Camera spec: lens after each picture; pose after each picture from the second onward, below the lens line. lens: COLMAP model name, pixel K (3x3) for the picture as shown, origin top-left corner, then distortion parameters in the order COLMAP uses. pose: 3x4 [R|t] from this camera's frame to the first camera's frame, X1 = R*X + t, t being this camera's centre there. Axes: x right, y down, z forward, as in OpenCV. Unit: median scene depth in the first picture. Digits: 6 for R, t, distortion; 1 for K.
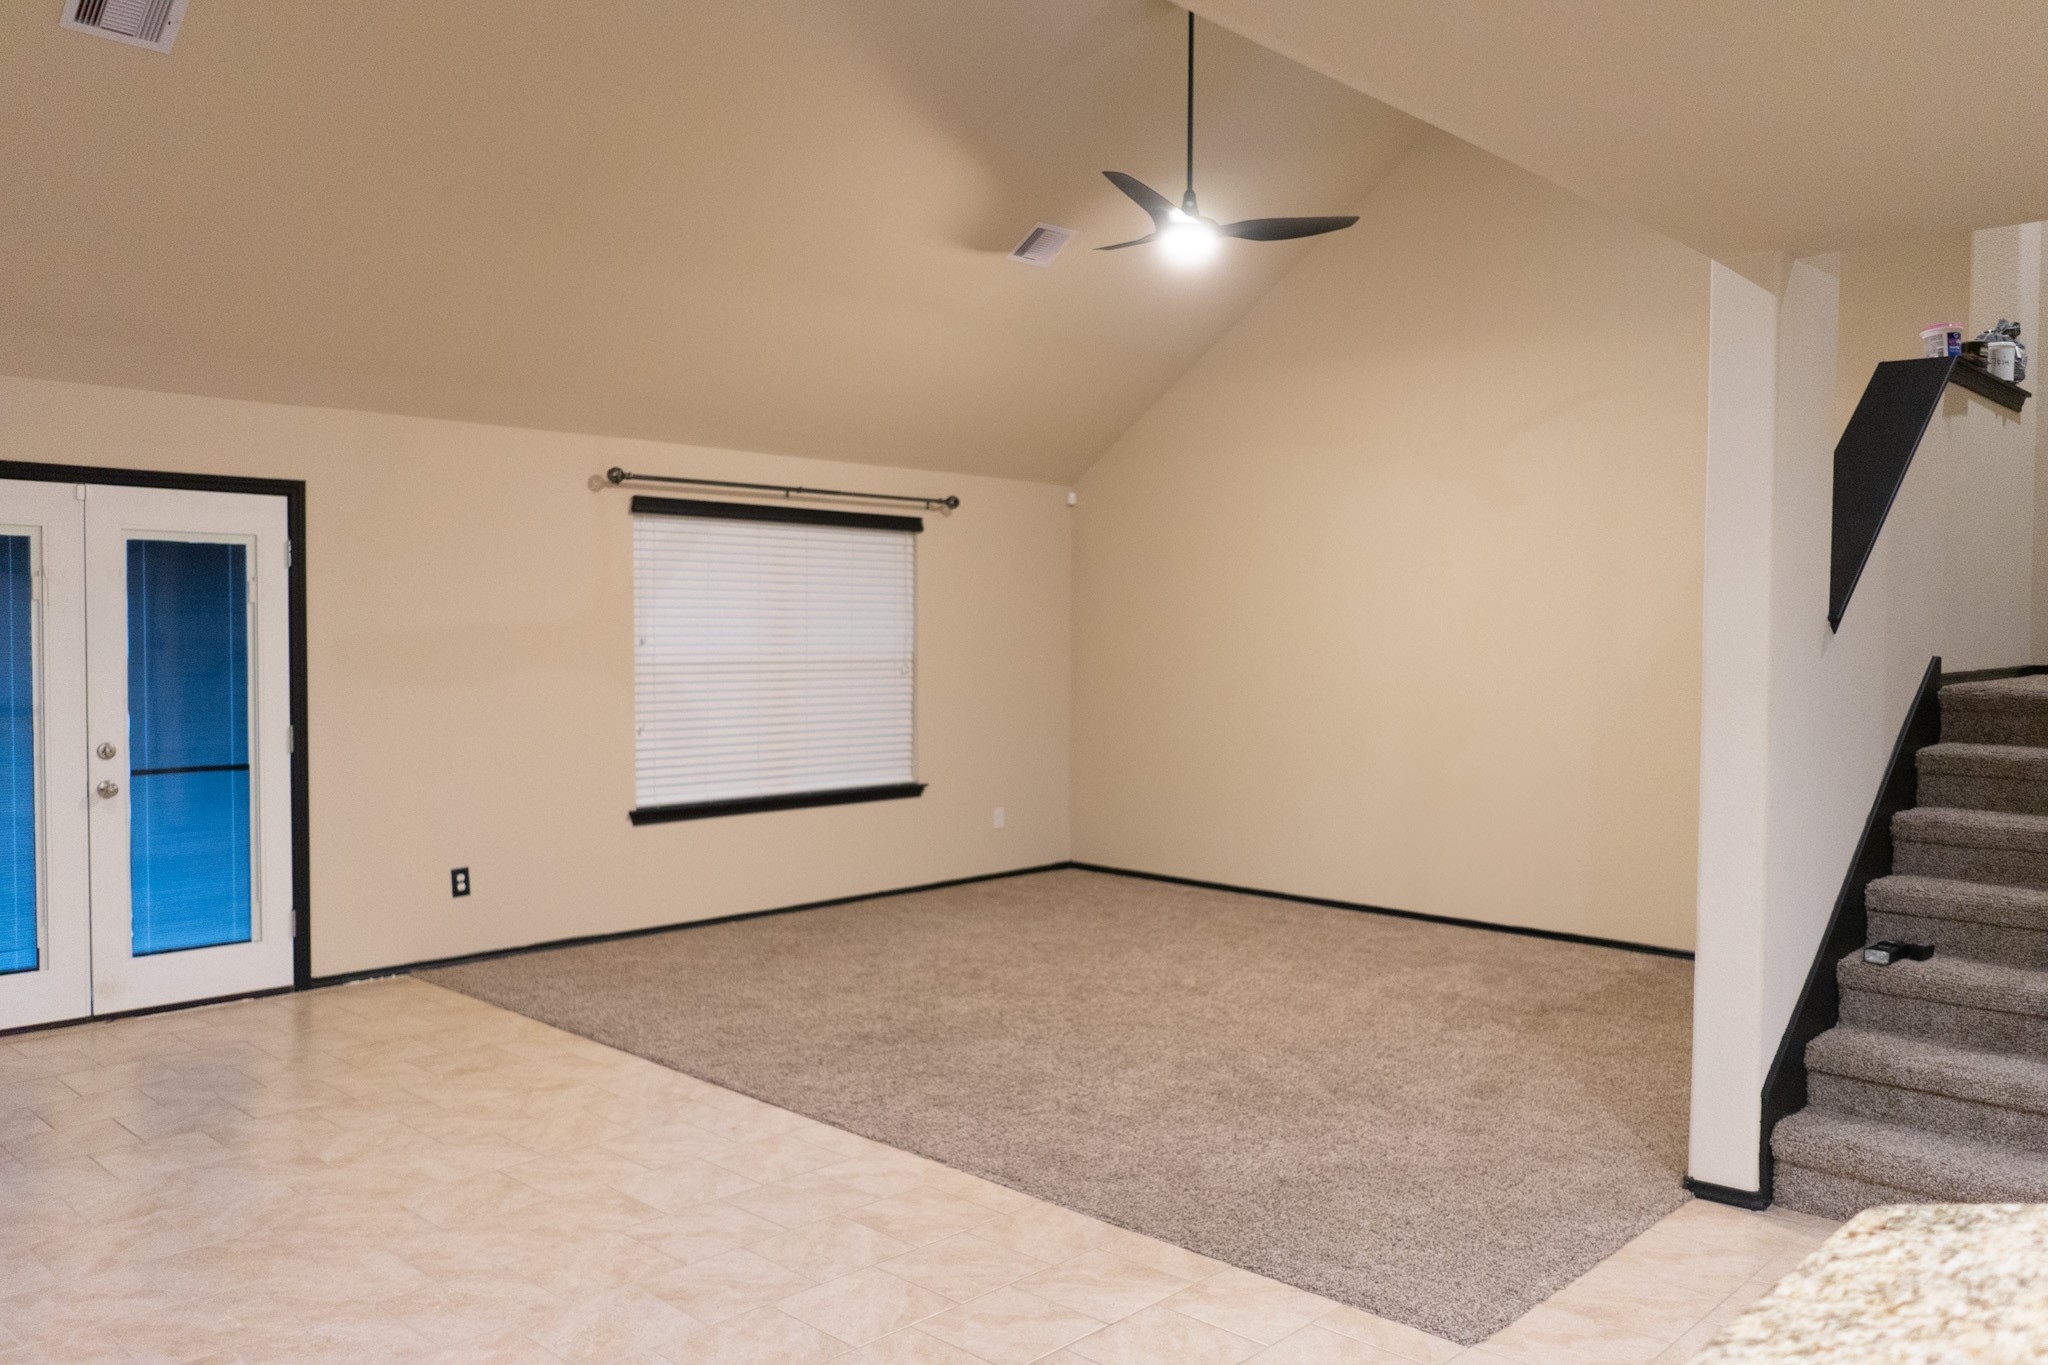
lens RADIAL K [[1571.6, 0, 1024.0], [0, 1571.6, 682.5], [0, 0, 1]] dist [-0.020353, 0.004763]
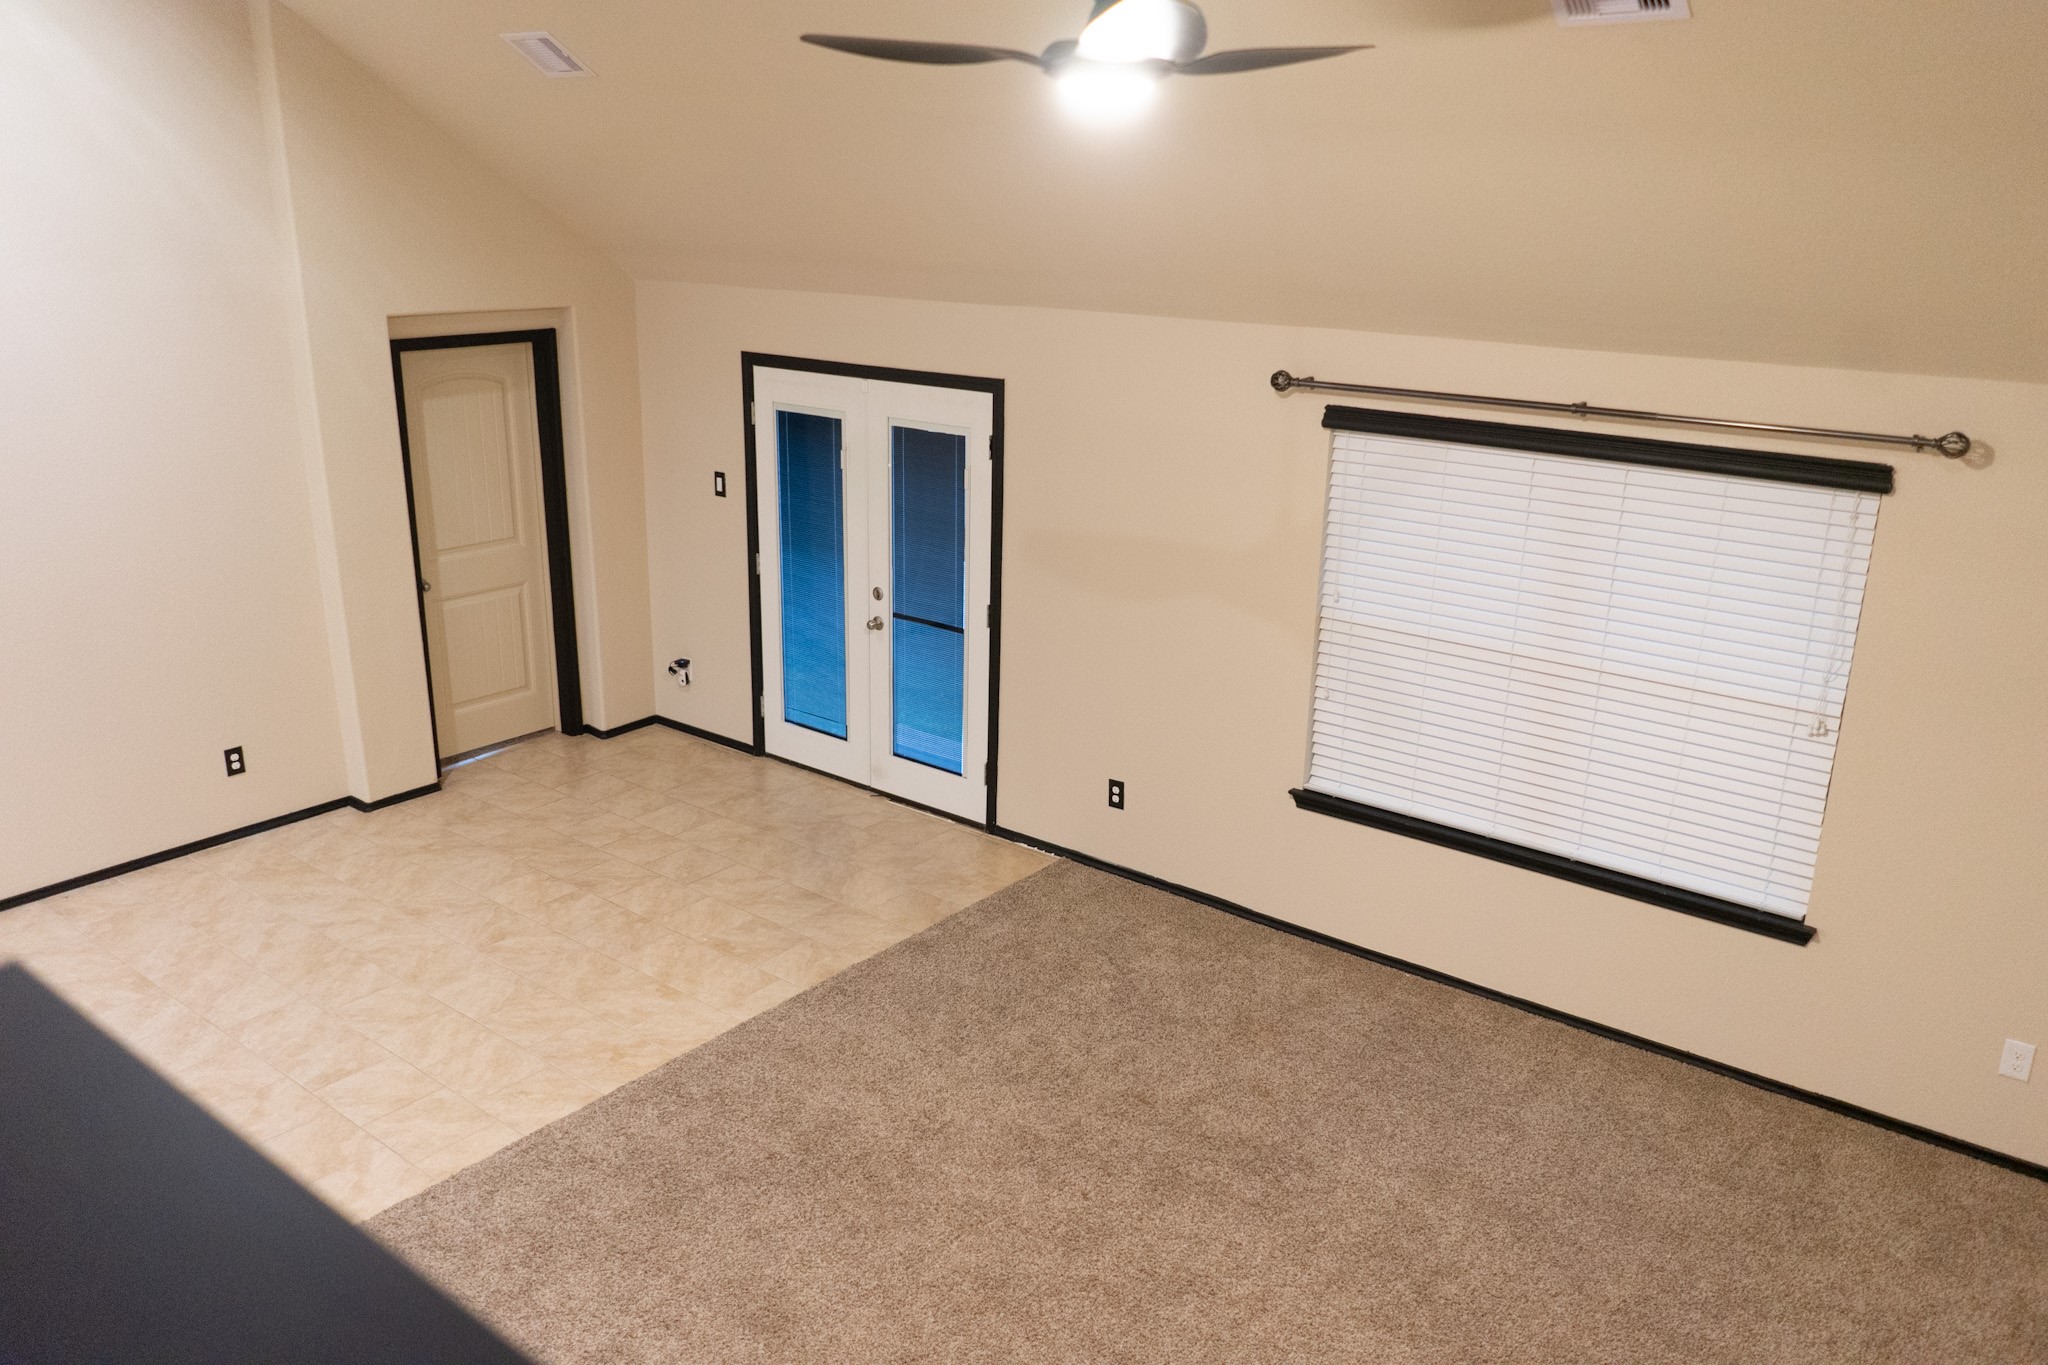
lens RADIAL K [[1571.6, 0, 1024.0], [0, 1571.6, 682.5], [0, 0, 1]] dist [-0.020353, 0.004763]
pose [[0.088197, 0.296326, -0.951006, 0.593668], [-0.049095, 0.954859, 0.292974, -0.242411], [0.994892, 0.020850, 0.098764, 0.913688]]
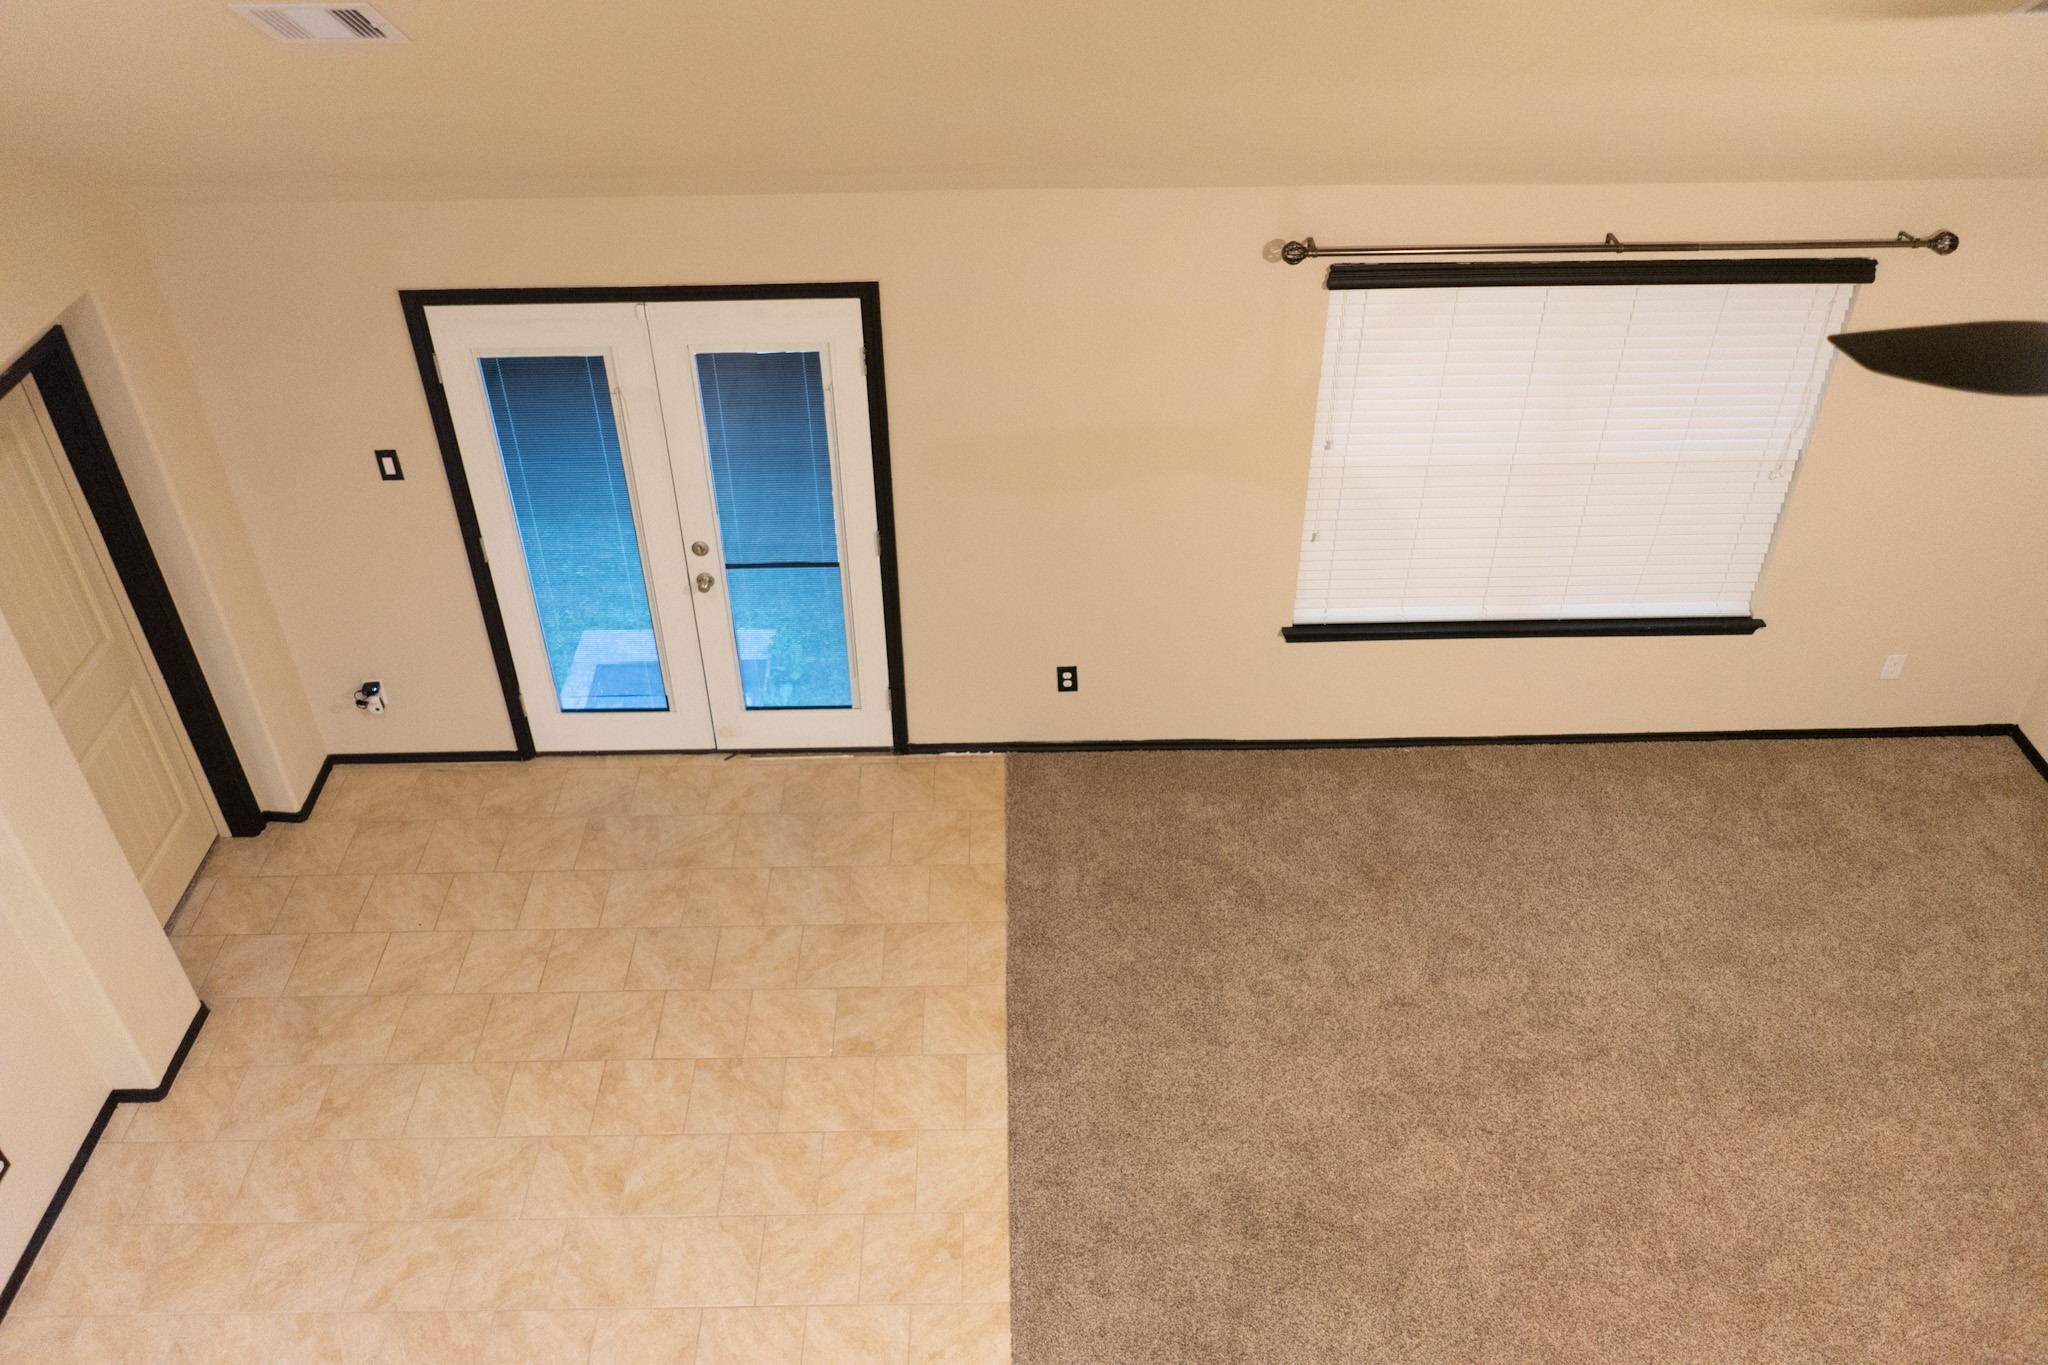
lens RADIAL K [[1569.4, 0, 1018.4], [0, 1569.4, 685.0], [0, 0, 1]] dist [-0.020455, 0.002327]
pose [[0.698652, 0.428953, -0.572612, 0.162595], [-0.011137, 0.806763, 0.590771, -0.448629], [0.715375, -0.406367, 0.568424, 0.490853]]
